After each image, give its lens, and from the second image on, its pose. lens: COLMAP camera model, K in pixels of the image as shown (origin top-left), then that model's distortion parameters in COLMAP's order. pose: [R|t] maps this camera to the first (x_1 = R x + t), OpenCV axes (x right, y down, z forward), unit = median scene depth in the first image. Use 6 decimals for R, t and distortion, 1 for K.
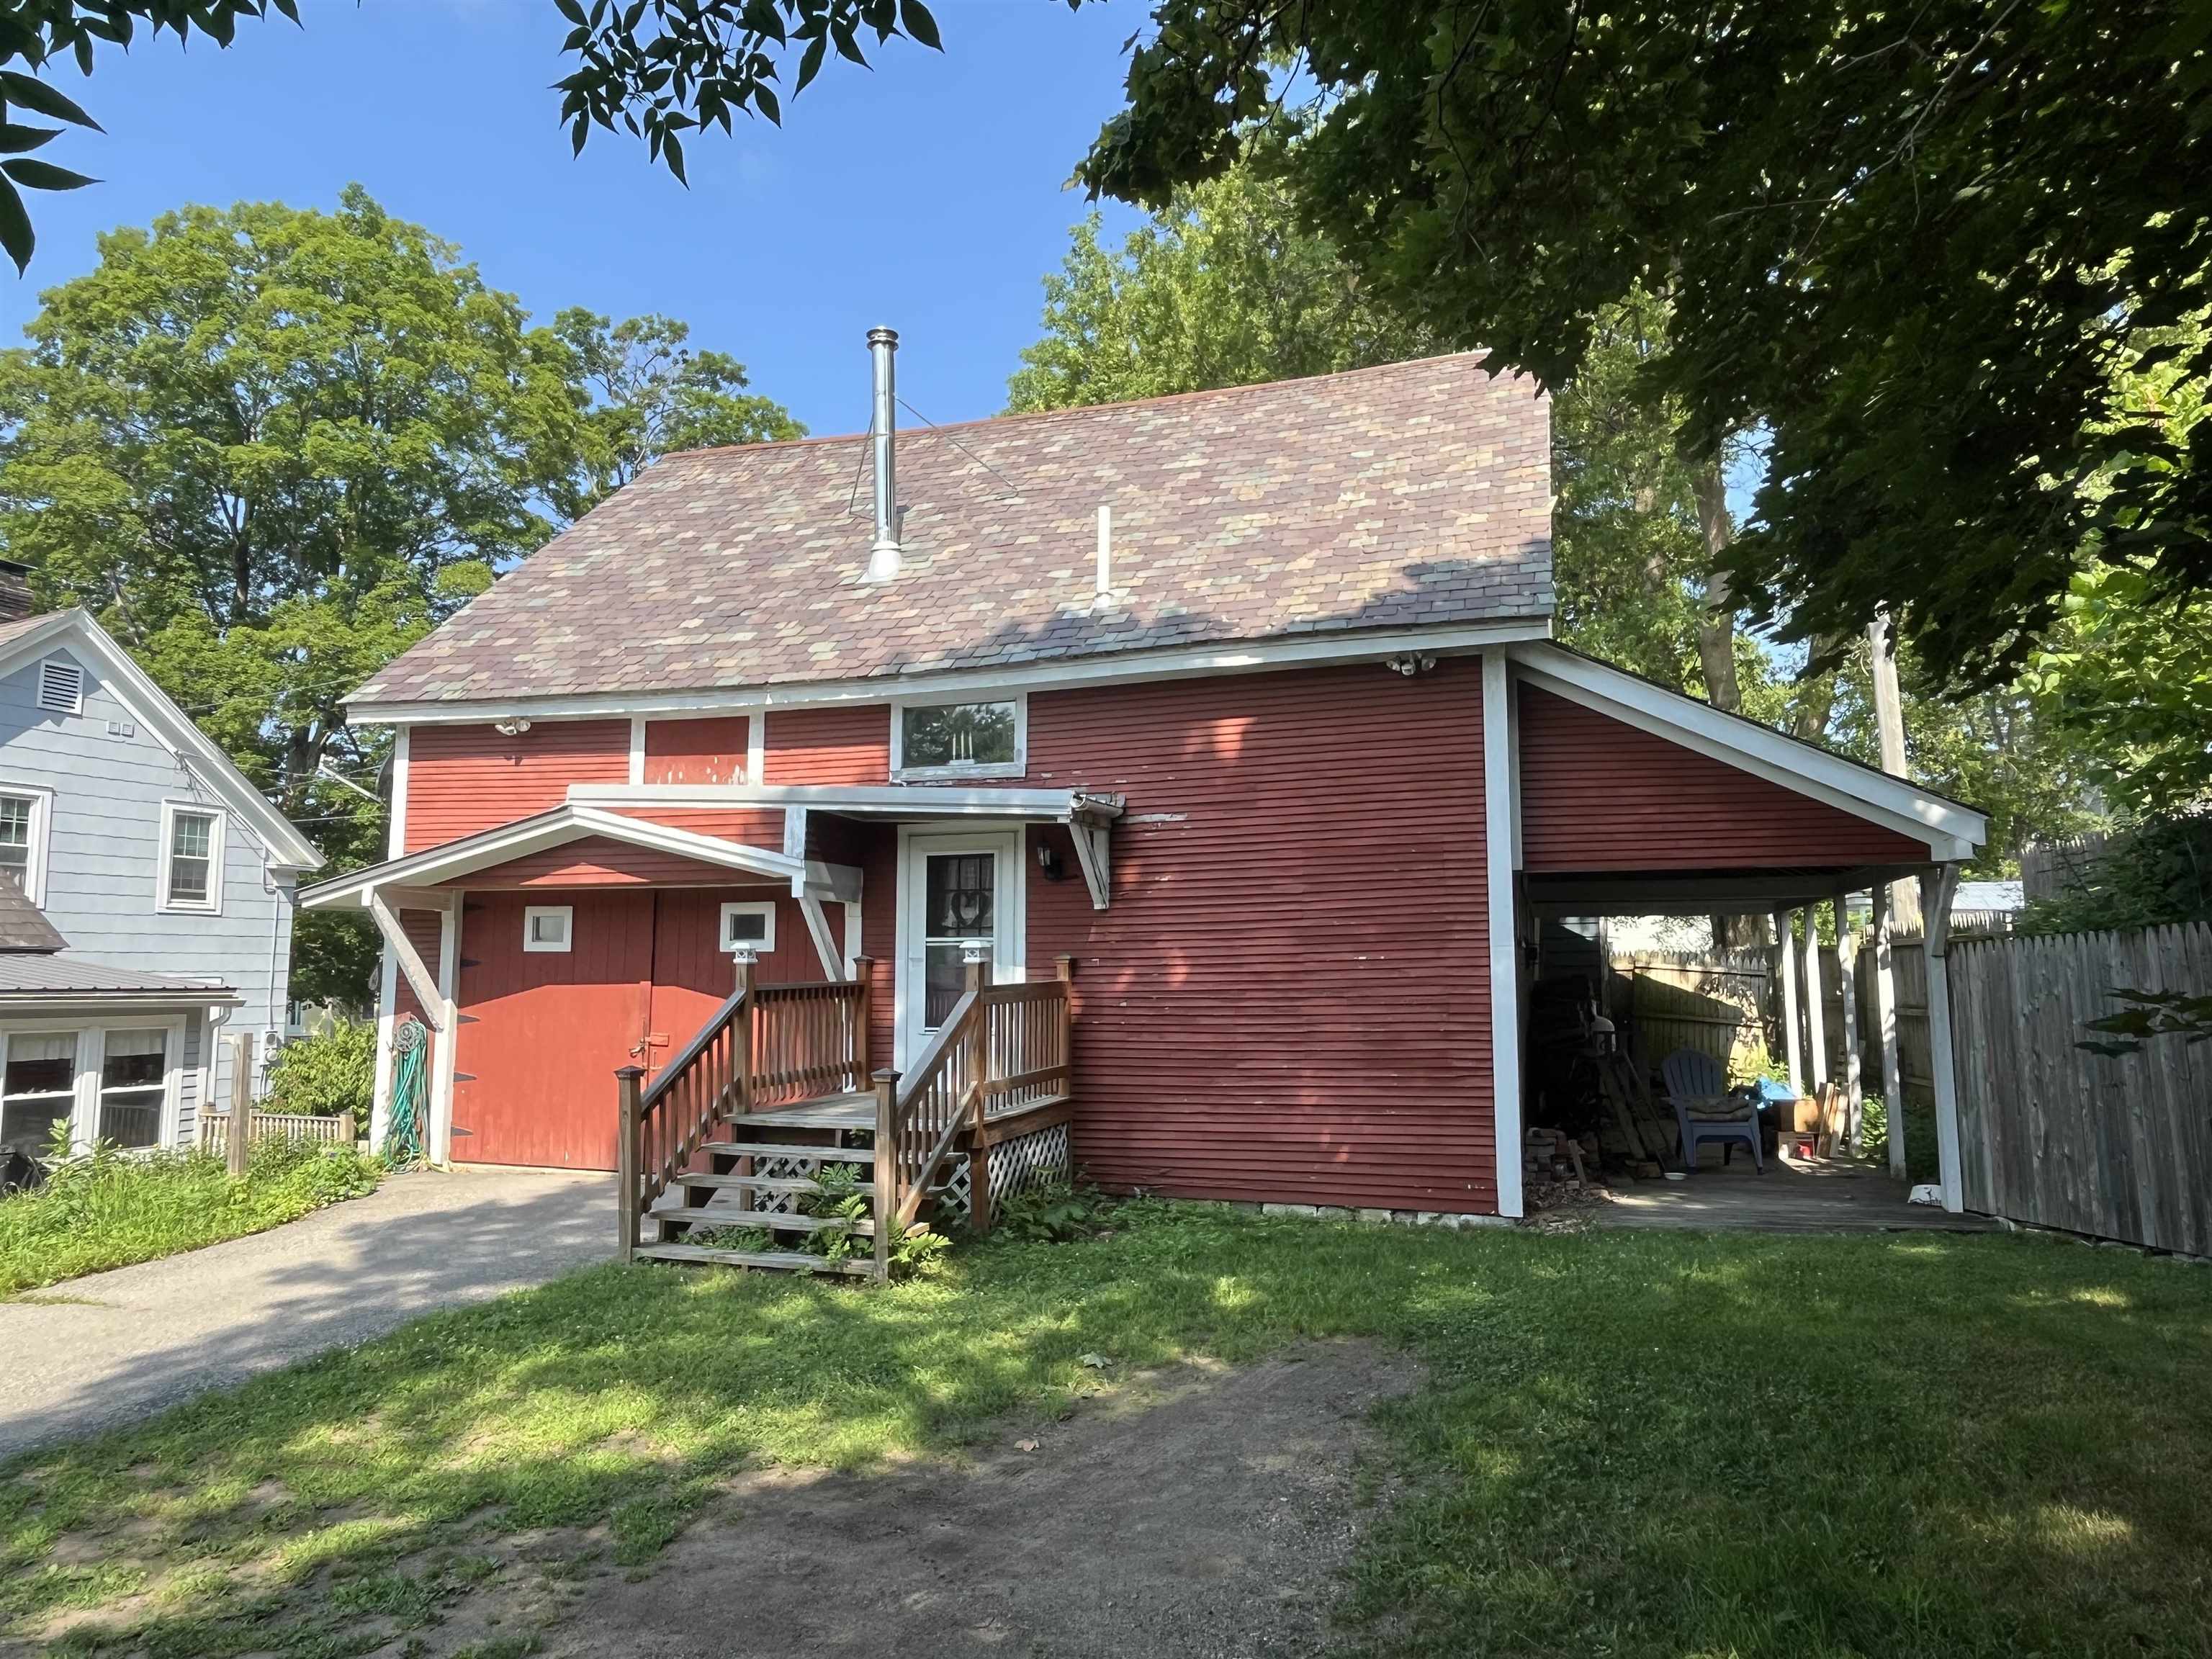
lens RADIAL K [[1398.9, 0, 1106.0], [0, 1398.9, 829.5], [0, 0, 1]] dist [0.005659, 0.001788]
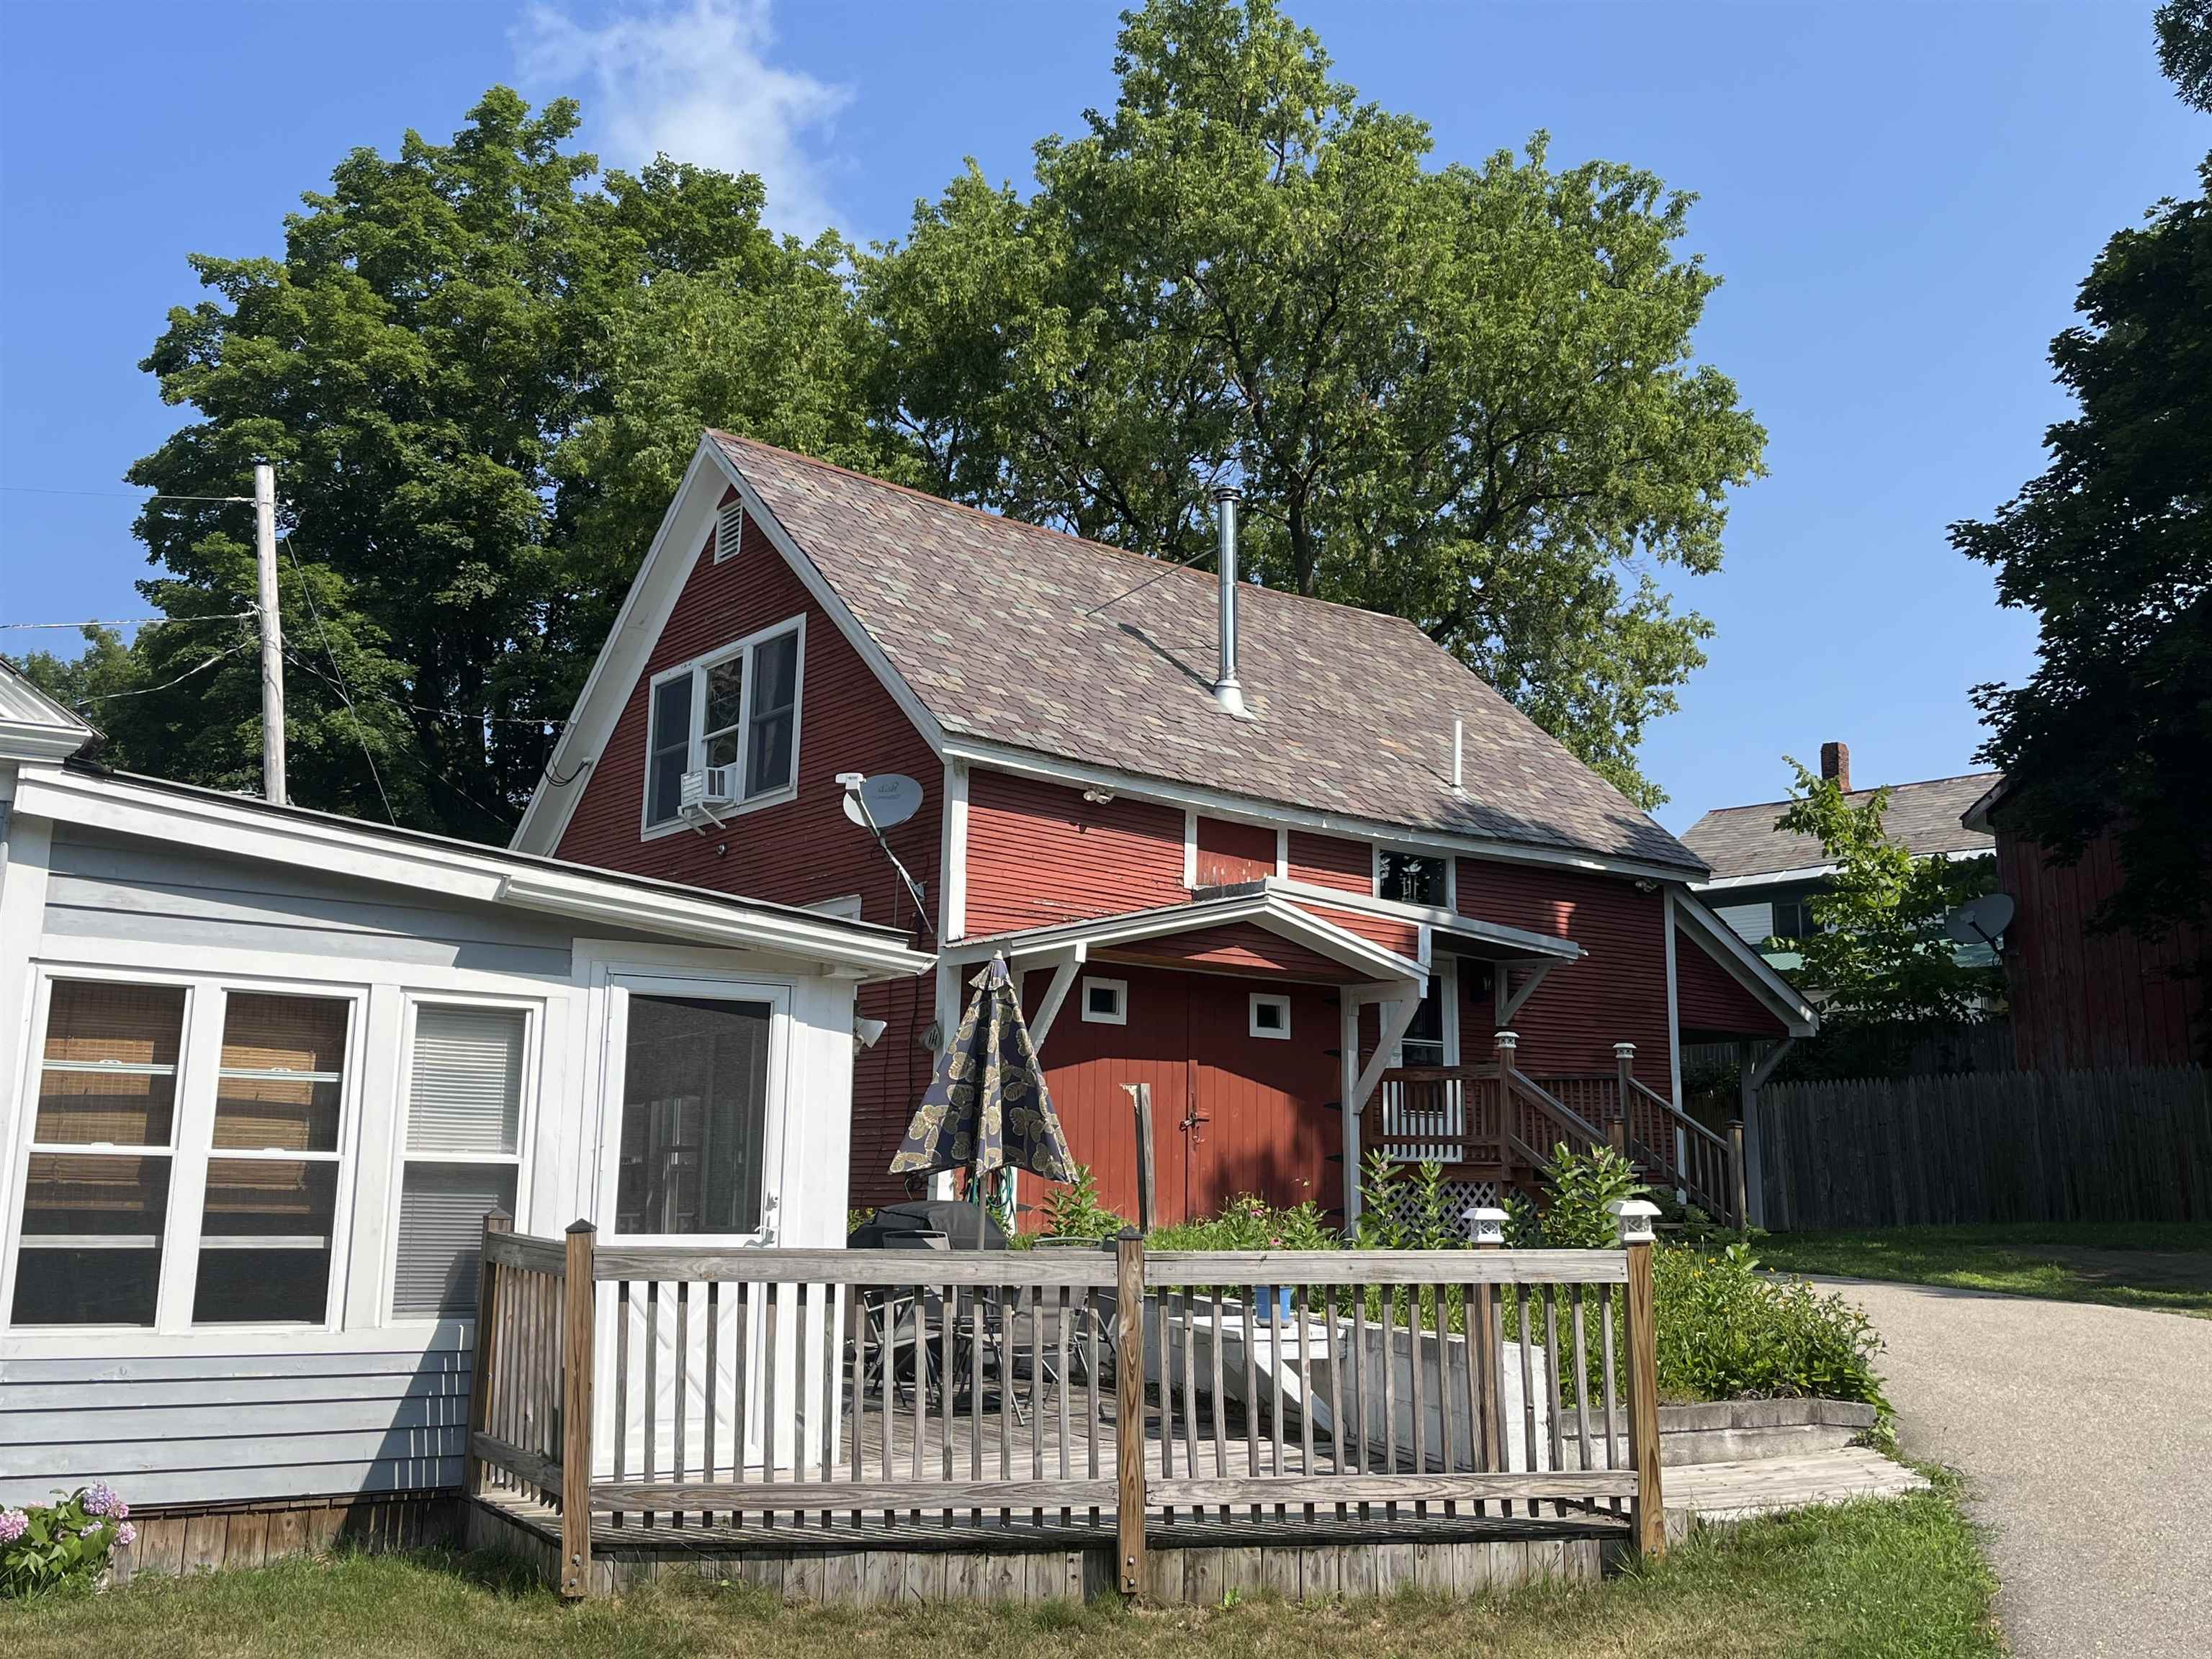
lens RADIAL K [[1994.2, 0, 1106.0], [0, 1994.2, 829.5], [0, 0, 1]] dist [0.047229, -0.005231]
pose [[0.552762, 0.157629, 0.818295, -1.770187], [-0.097849, 0.987432, -0.124112, 0.141747], [-0.827574, -0.011465, 0.561239, 0.221367]]
